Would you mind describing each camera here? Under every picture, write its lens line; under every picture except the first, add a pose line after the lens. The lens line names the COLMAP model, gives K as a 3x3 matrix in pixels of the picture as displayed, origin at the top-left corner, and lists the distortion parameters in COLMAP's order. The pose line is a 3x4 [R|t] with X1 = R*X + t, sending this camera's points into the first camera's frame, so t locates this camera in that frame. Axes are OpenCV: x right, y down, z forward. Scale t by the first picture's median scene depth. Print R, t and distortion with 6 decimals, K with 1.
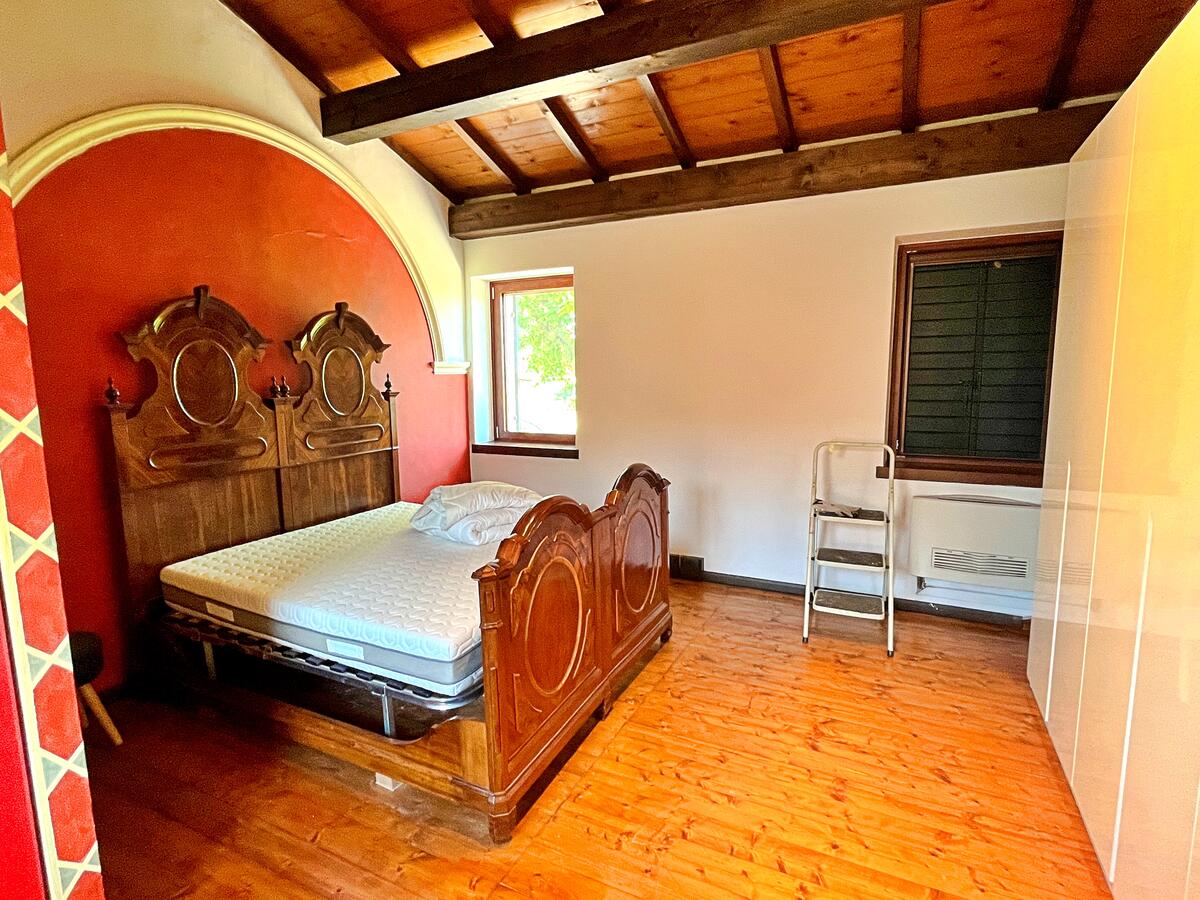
lens RADIAL K [[601.1, 0, 598.5], [0, 601.1, 447.6], [0, 0, 1]] dist [-0.003789, 0.000764]
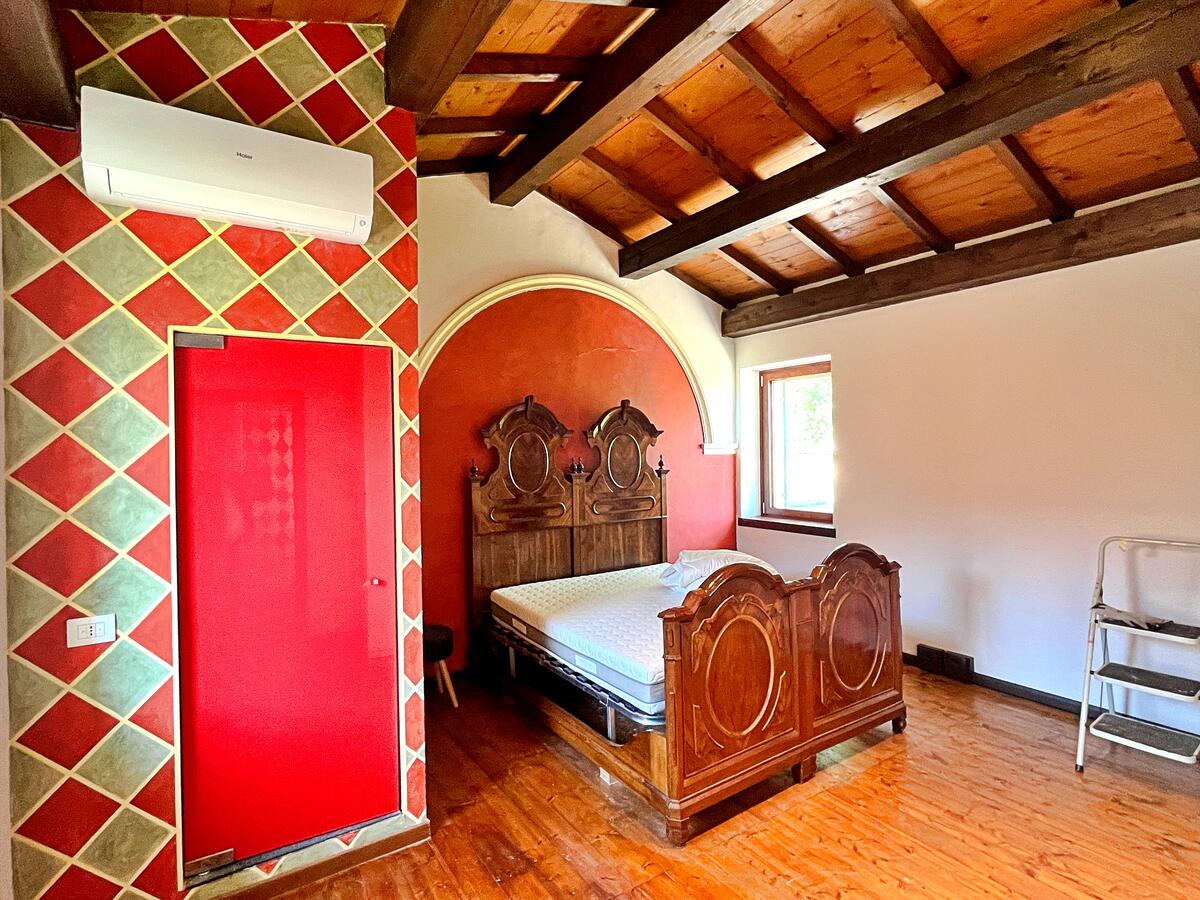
lens RADIAL K [[601.1, 0, 600.5], [0, 601.1, 448.4], [0, 0, 1]] dist [-0.003789, 0.000764]
pose [[0.866218, -0.002274, -0.499661, 0.182486], [-0.058592, 0.992628, -0.106094, -0.000449], [0.496219, 0.121177, 0.859699, -0.125393]]
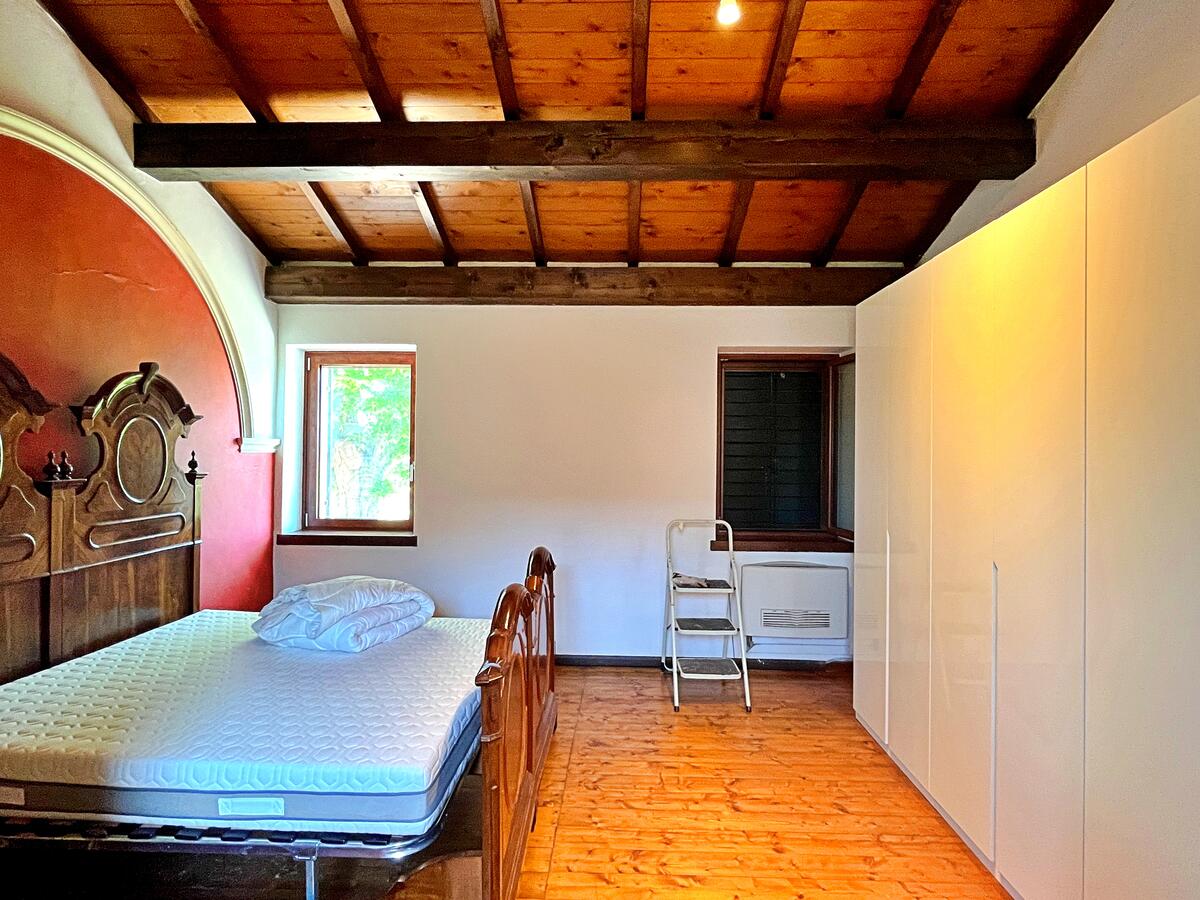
lens RADIAL K [[601.1, 0, 599.2], [0, 601.1, 448.4], [0, 0, 1]] dist [-0.003789, 0.000764]
pose [[0.910520, 0.022301, 0.412864, -0.228707], [0.033320, 0.991339, -0.127033, -0.005009], [-0.412121, 0.129423, 0.901890, 0.041622]]
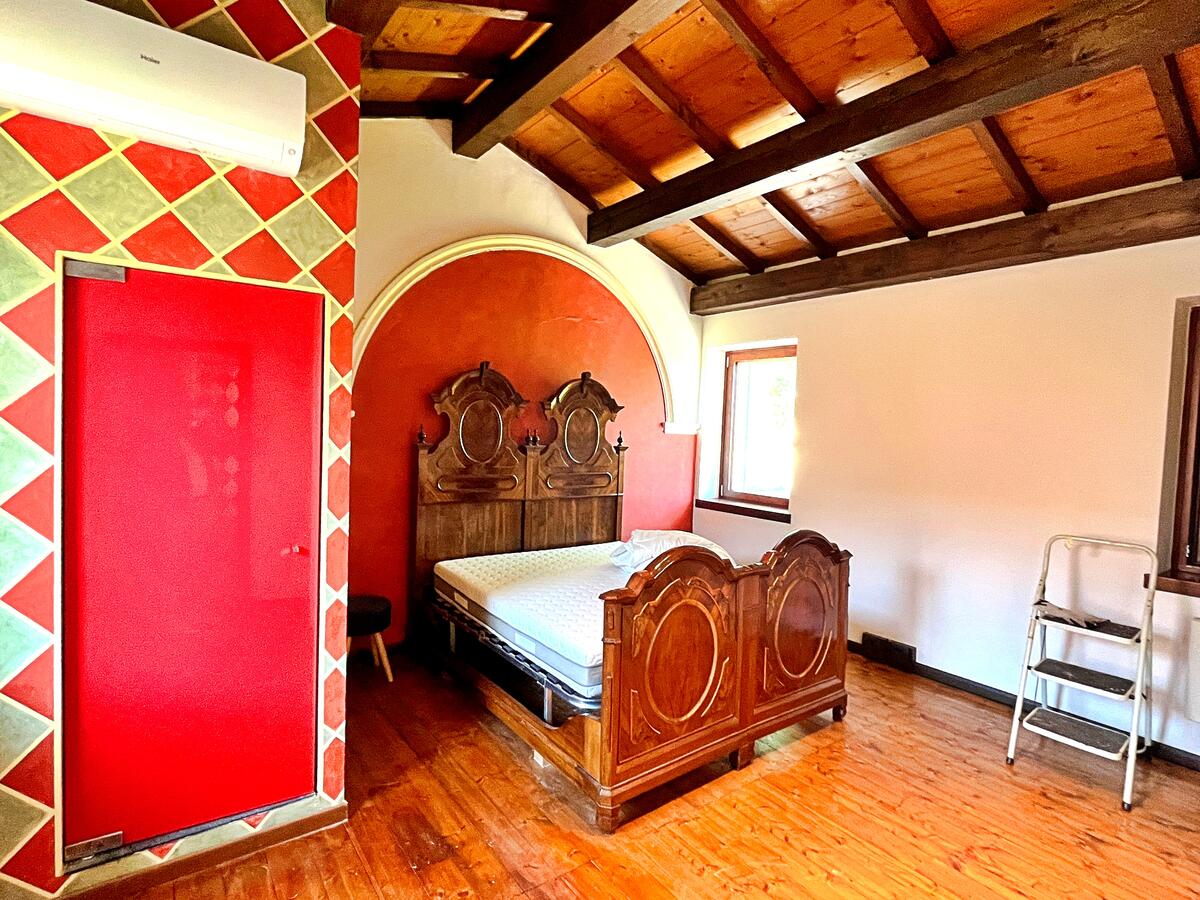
lens RADIAL K [[601.1, 0, 600.8], [0, 601.1, 448.0], [0, 0, 1]] dist [-0.003789, 0.000764]
pose [[0.890909, 0.061592, -0.449985, 0.181517], [-0.105131, 0.991820, -0.072389, -0.000952], [0.441846, 0.111799, 0.890097, -0.076567]]
